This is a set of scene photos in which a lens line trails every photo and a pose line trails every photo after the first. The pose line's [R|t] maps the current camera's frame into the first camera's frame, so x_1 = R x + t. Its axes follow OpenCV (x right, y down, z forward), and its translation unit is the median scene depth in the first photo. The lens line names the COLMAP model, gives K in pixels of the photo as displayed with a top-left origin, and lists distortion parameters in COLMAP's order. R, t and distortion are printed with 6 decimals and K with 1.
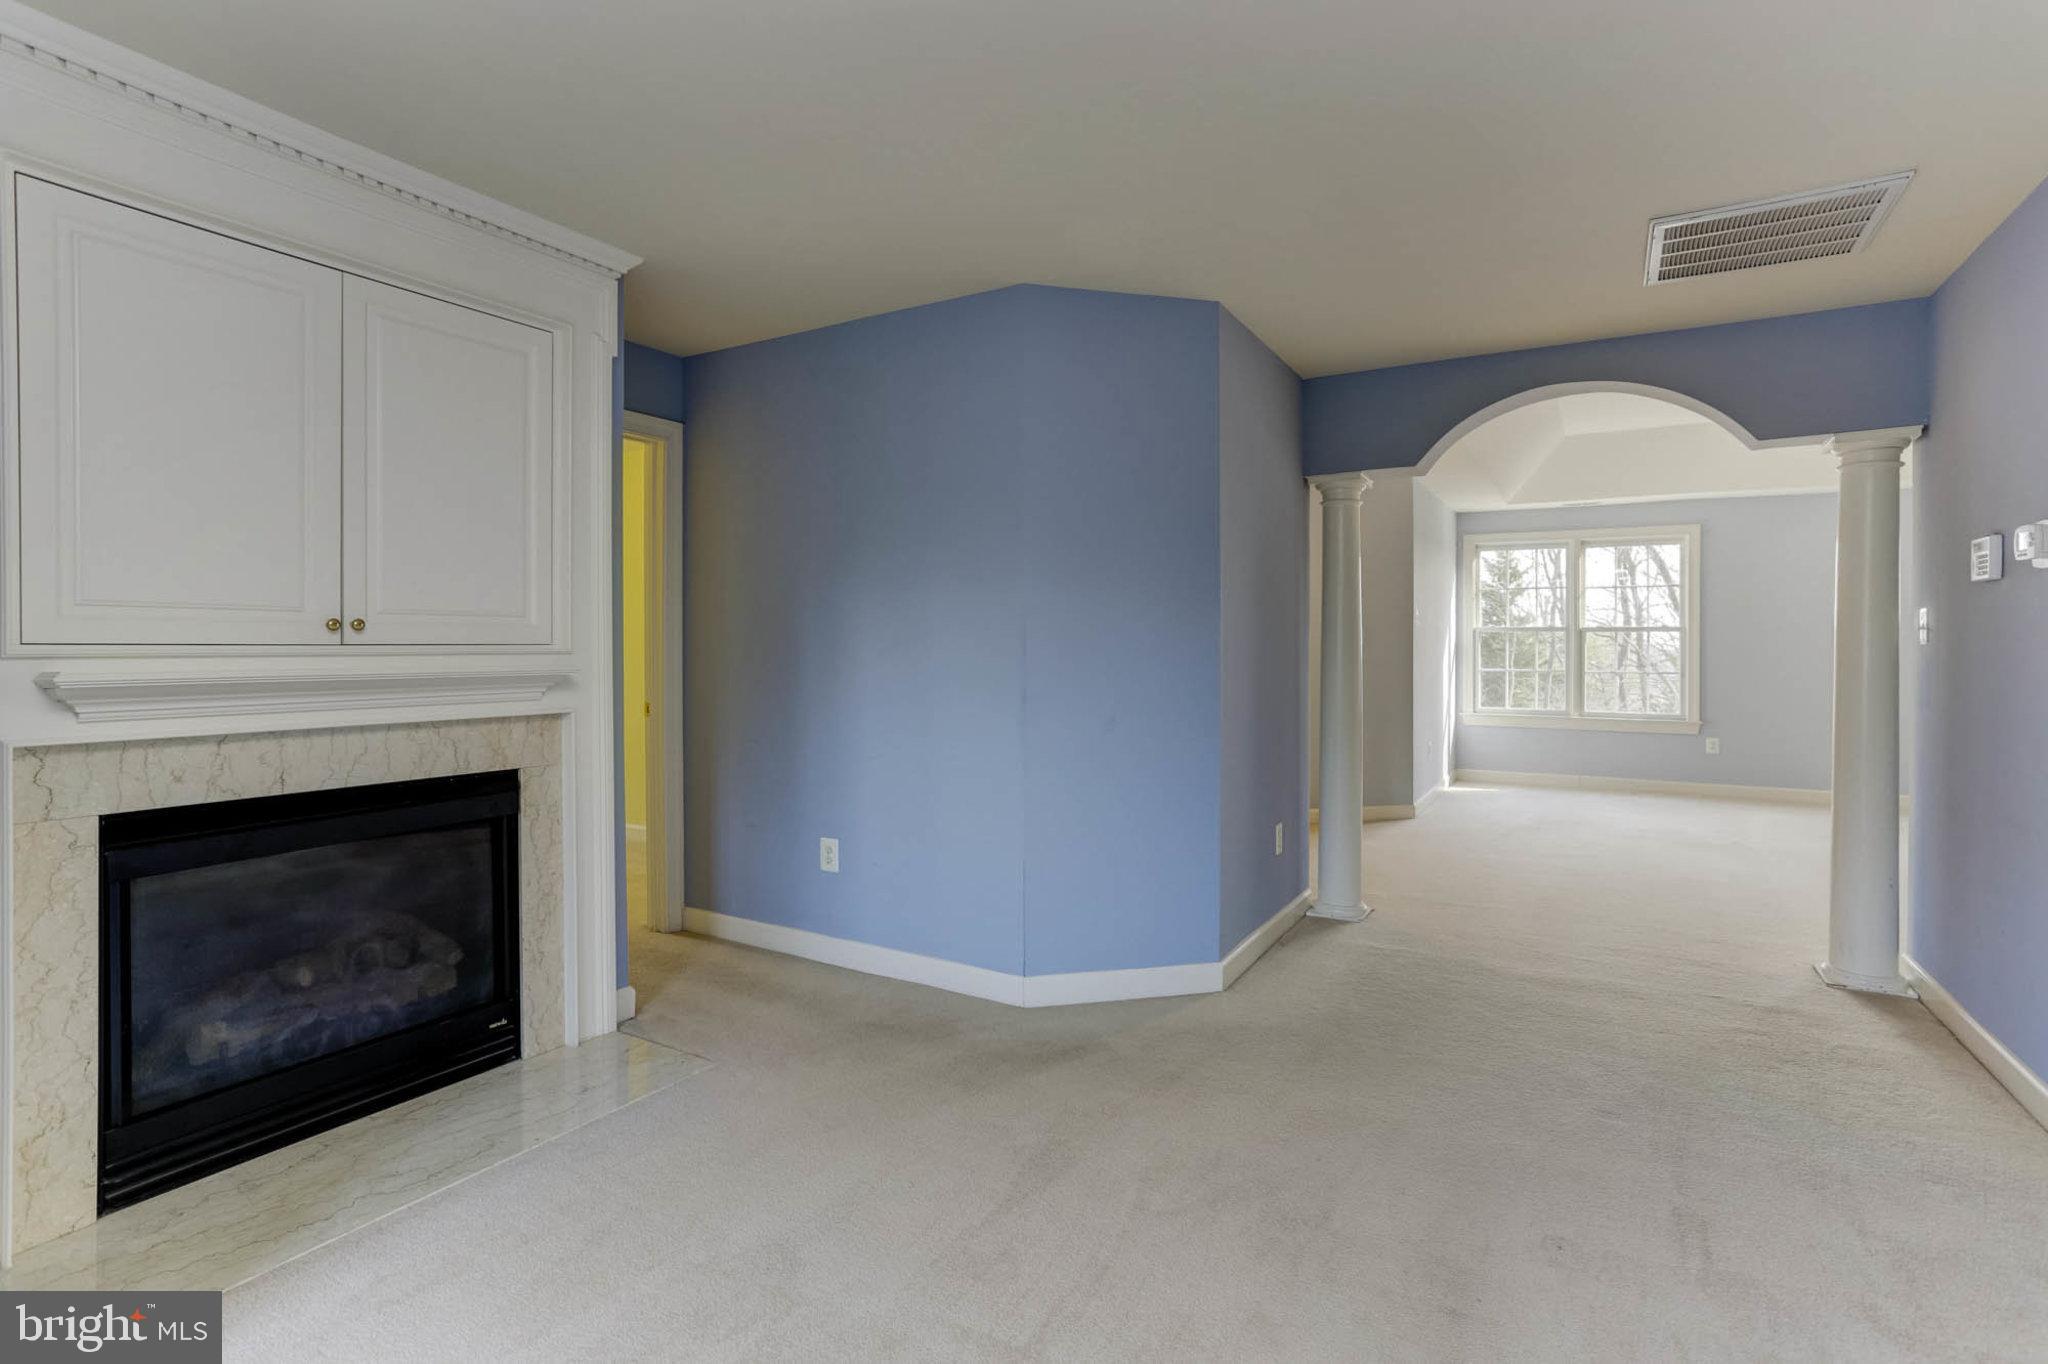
lens RADIAL K [[1010.6, 0, 1020.7], [0, 1010.6, 658.6], [0, 0, 1]] dist [-0.050252, 0.031092]
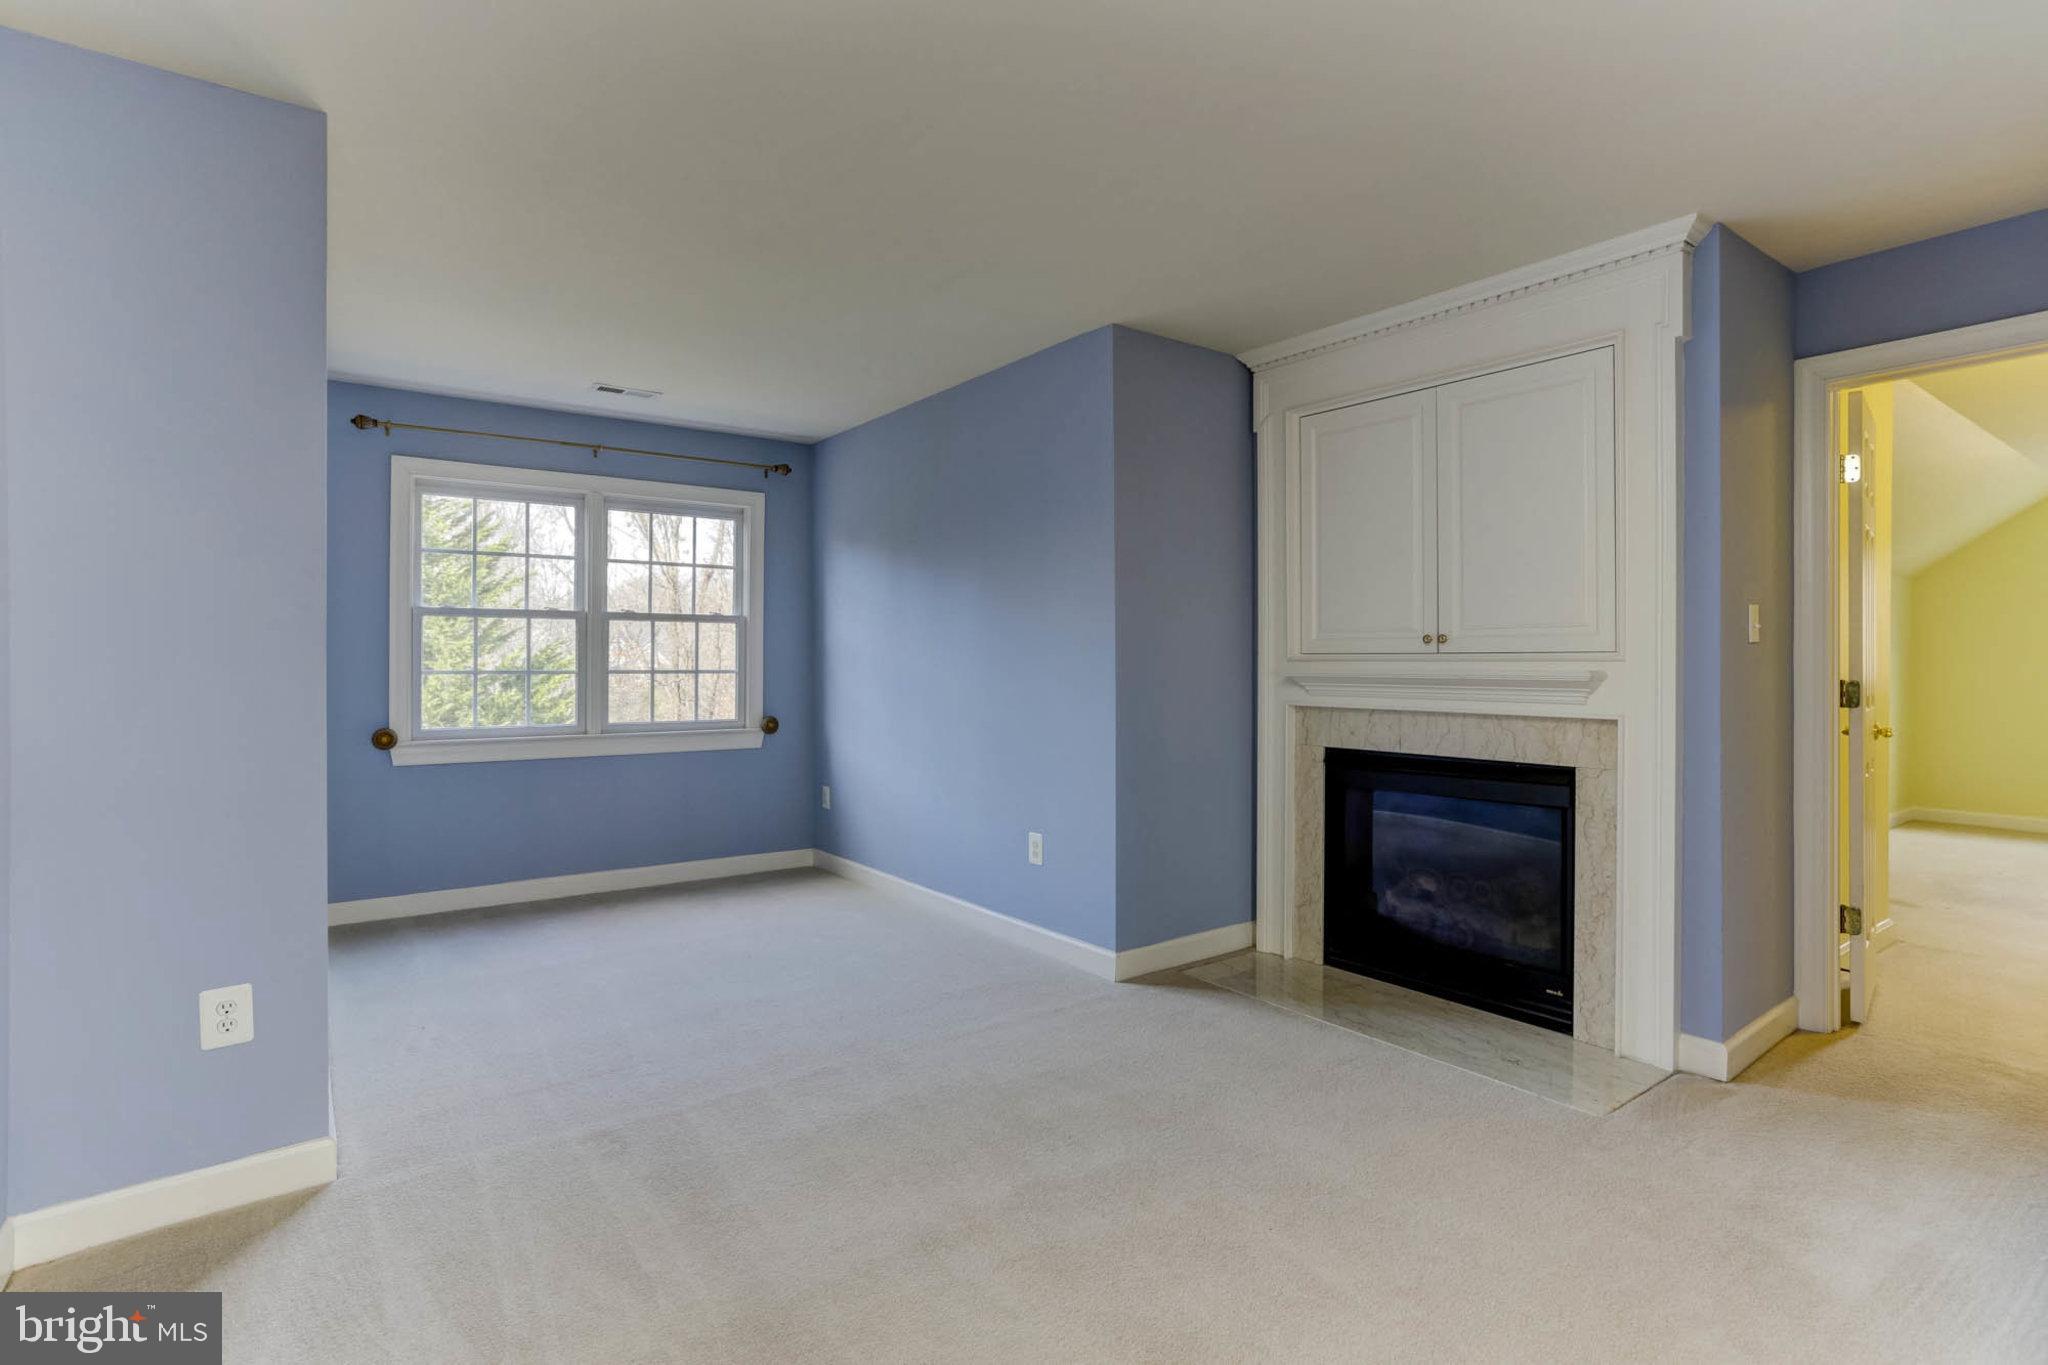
lens RADIAL K [[1010.6, 0, 1020.7], [0, 1010.6, 659.1], [0, 0, 1]] dist [-0.050252, 0.031092]
pose [[-0.401370, 0.002544, -0.915912, 0.775381], [-0.007437, 0.999954, 0.006037, -0.008540], [0.915886, 0.009235, -0.401333, 0.949362]]
